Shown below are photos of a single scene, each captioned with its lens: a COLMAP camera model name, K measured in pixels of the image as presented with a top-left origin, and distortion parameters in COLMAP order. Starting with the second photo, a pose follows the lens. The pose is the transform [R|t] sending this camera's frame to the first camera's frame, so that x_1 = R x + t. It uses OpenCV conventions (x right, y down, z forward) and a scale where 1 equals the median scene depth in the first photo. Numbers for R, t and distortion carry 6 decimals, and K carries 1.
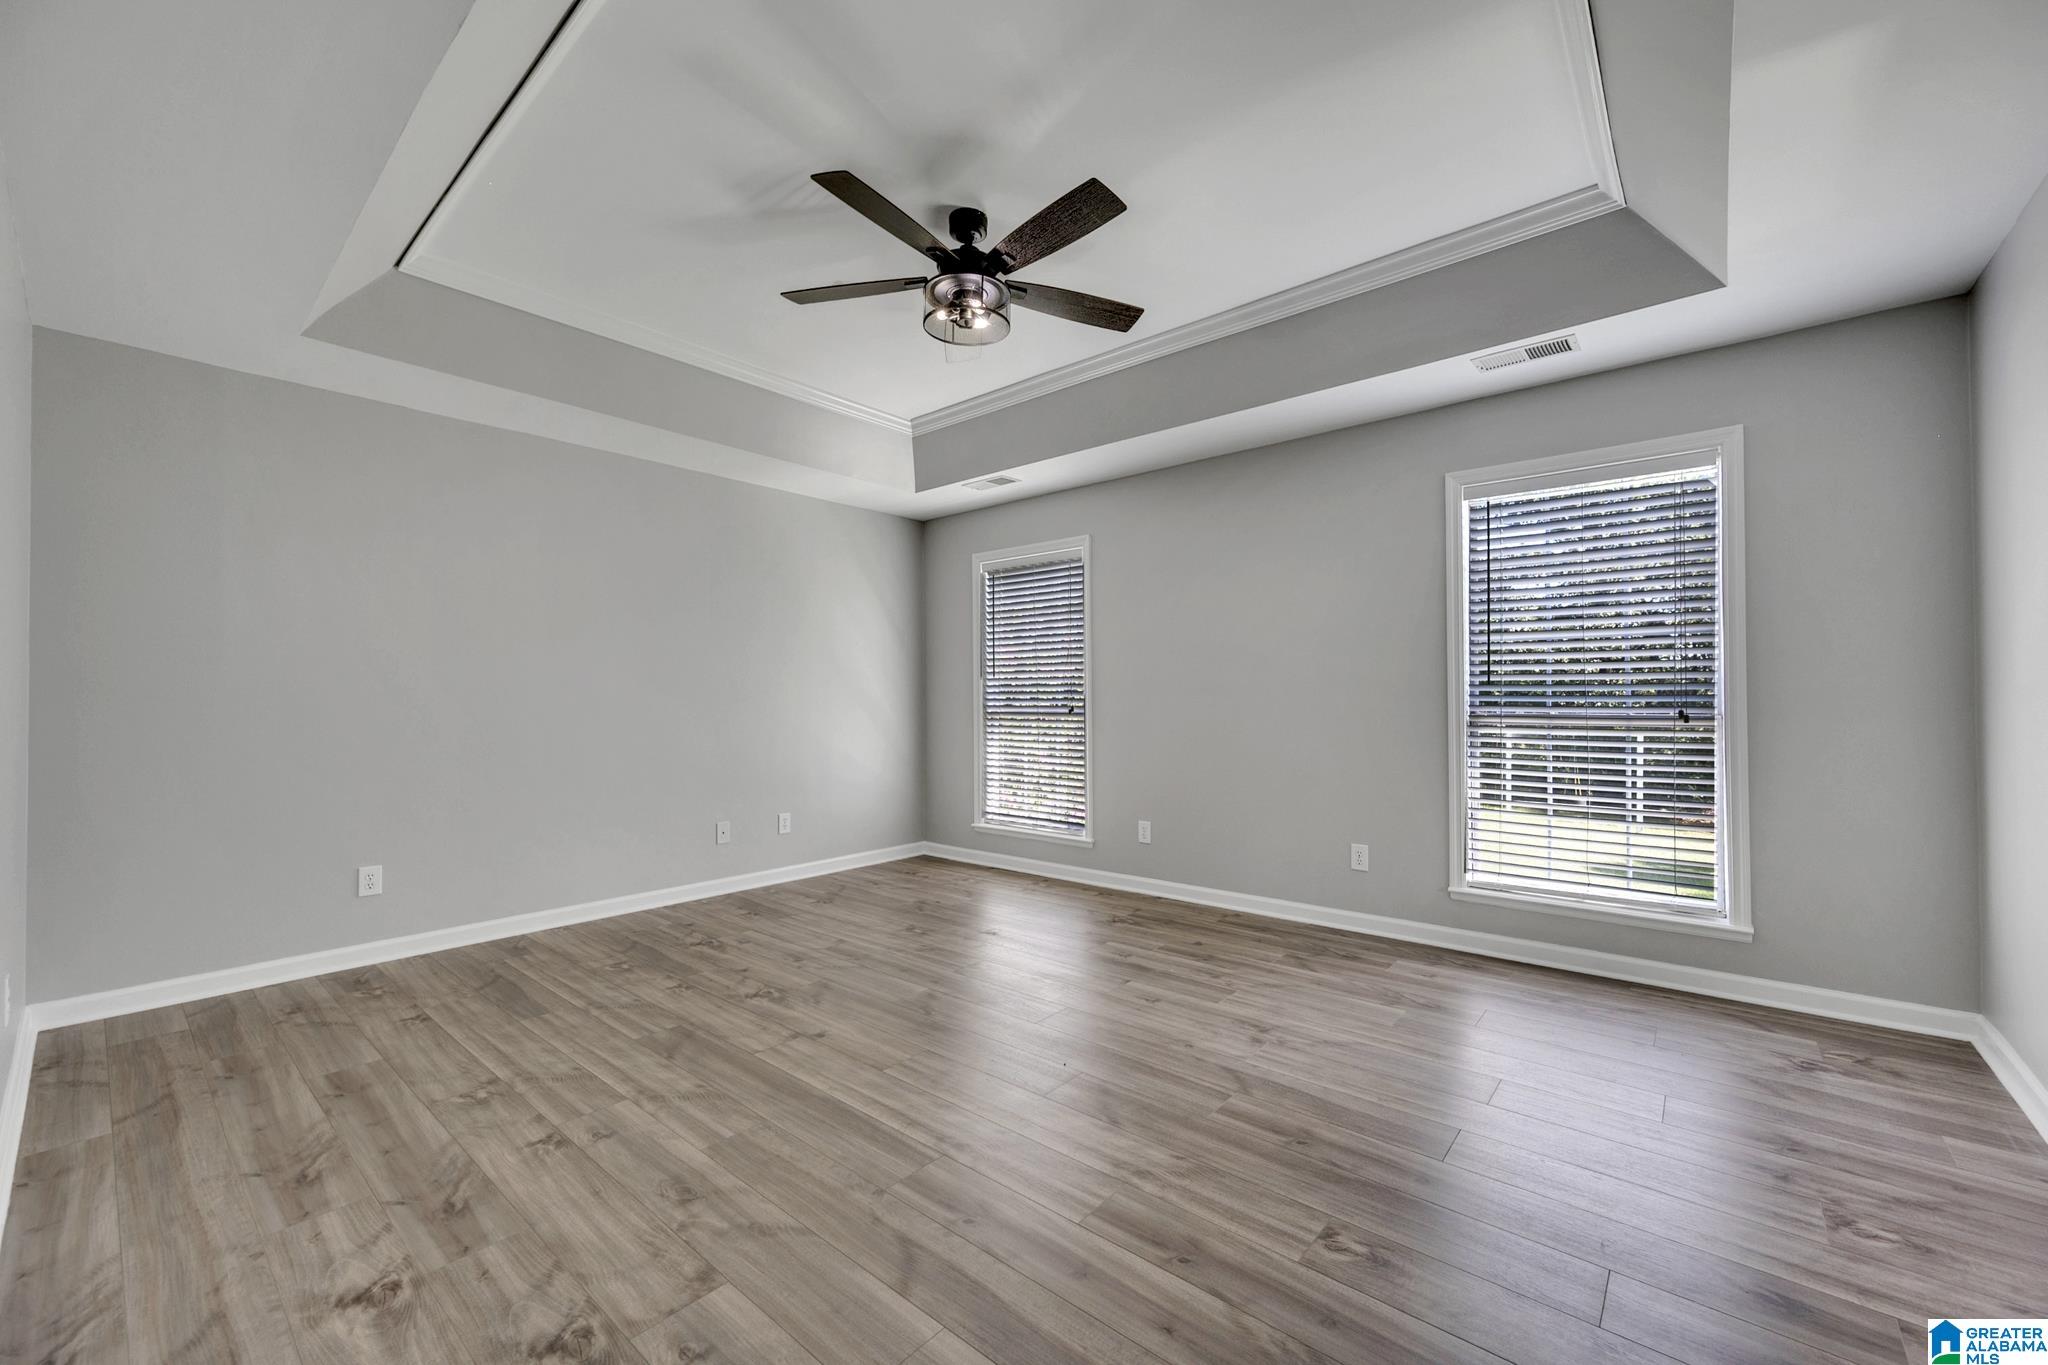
lens RADIAL K [[805.1, 0, 1027.2], [0, 805.1, 690.1], [0, 0, 1]] dist [0.000576, 0.000113]
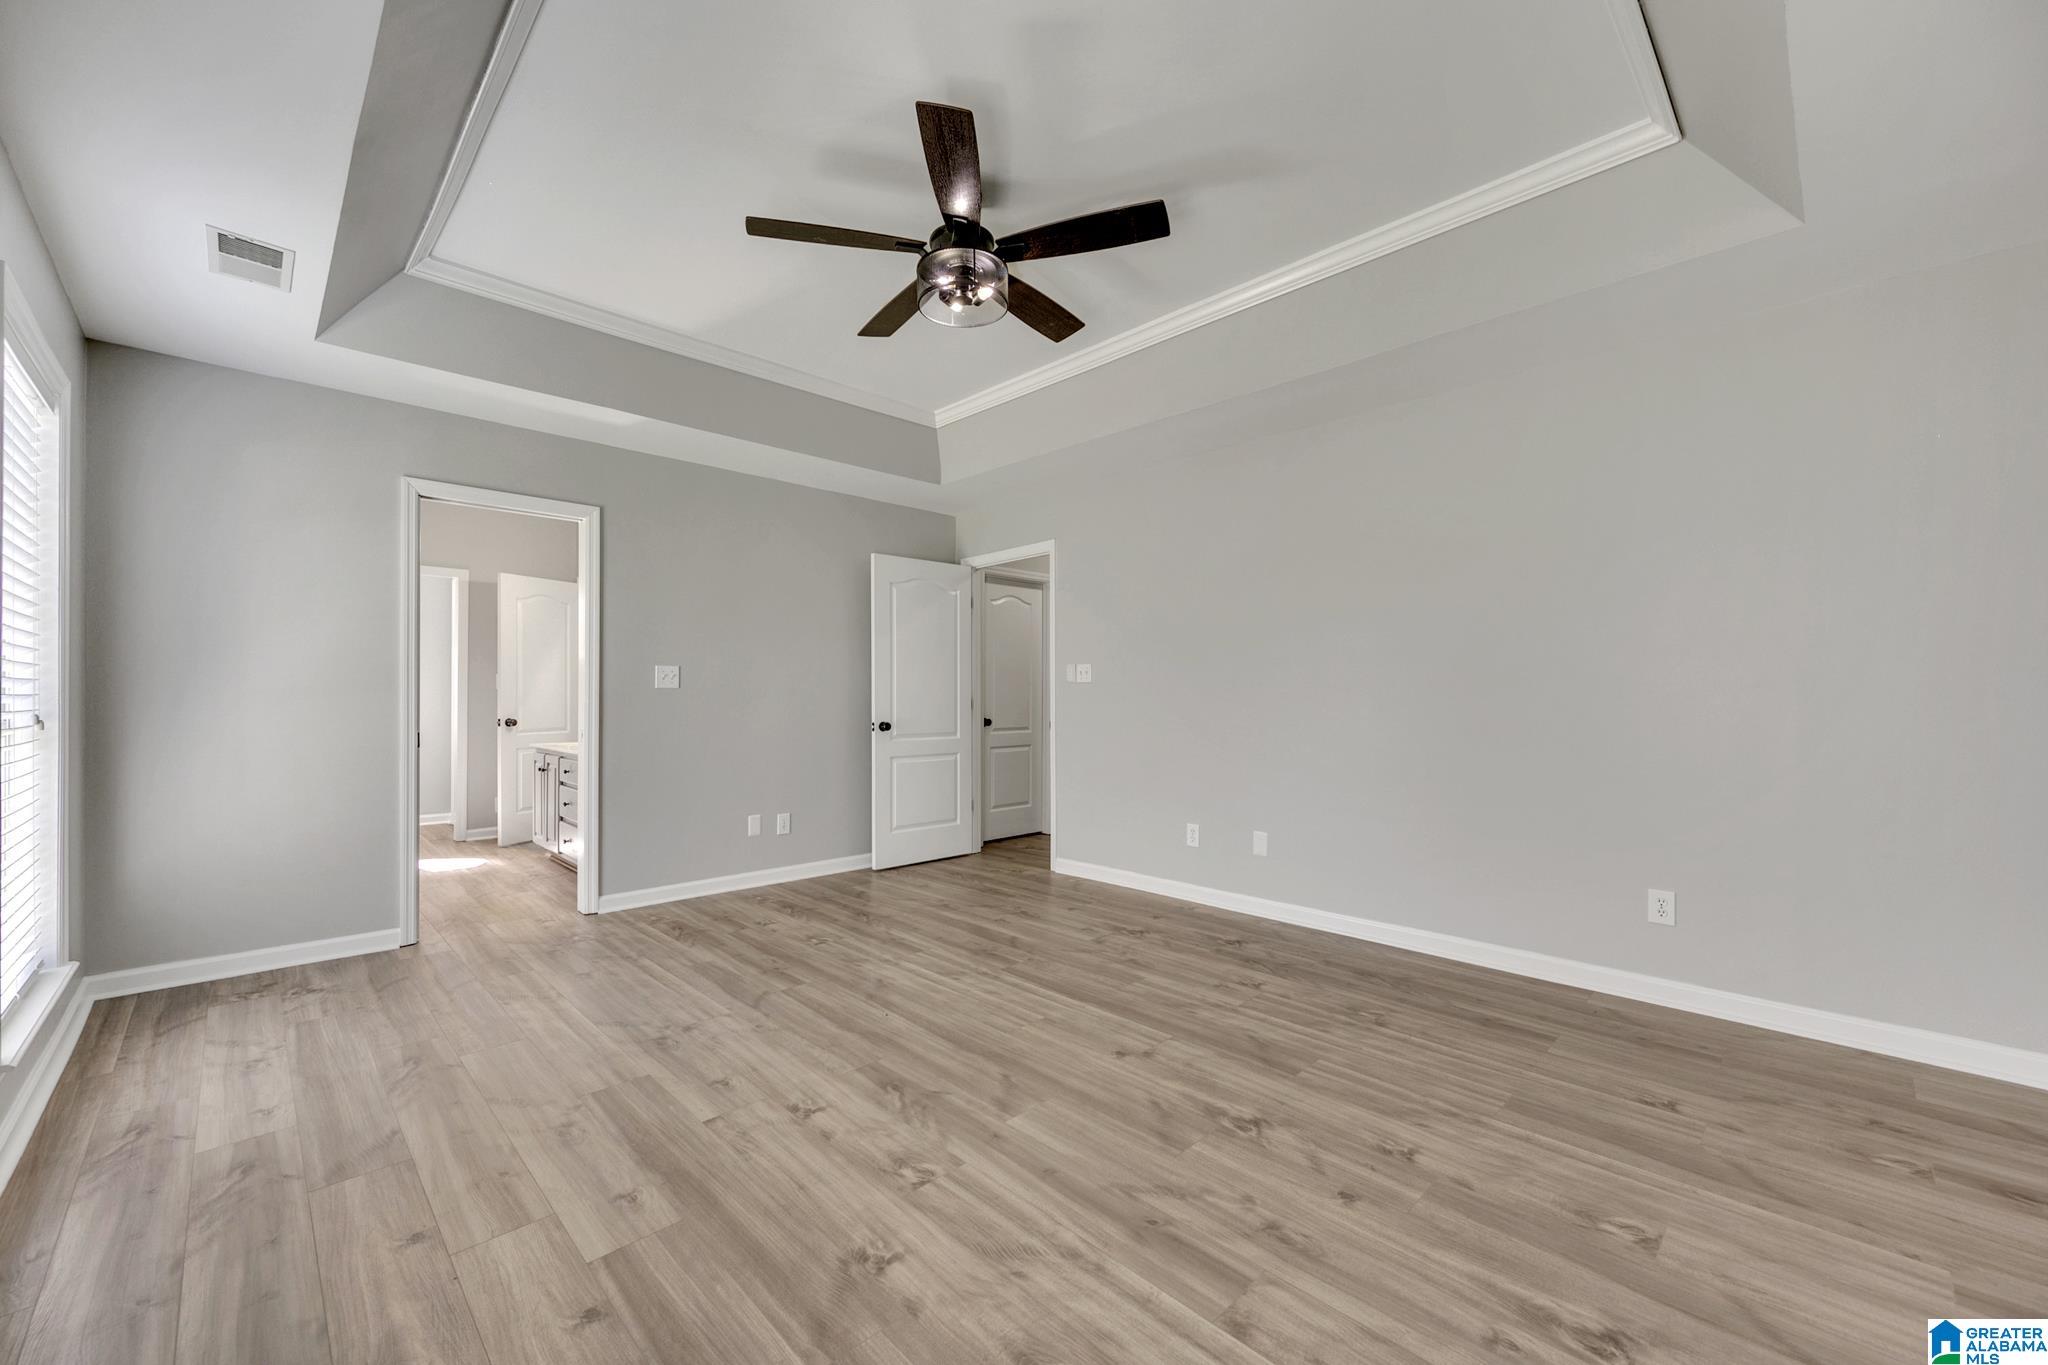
lens RADIAL K [[805.1, 0, 1027.2], [0, 805.1, 690.1], [0, 0, 1]] dist [0.000576, 0.000113]
pose [[-0.996084, 0.005264, 0.088256, -0.258793], [0.003830, 0.999858, -0.016404, 0.023681], [-0.088330, -0.016002, -0.995963, 2.159033]]
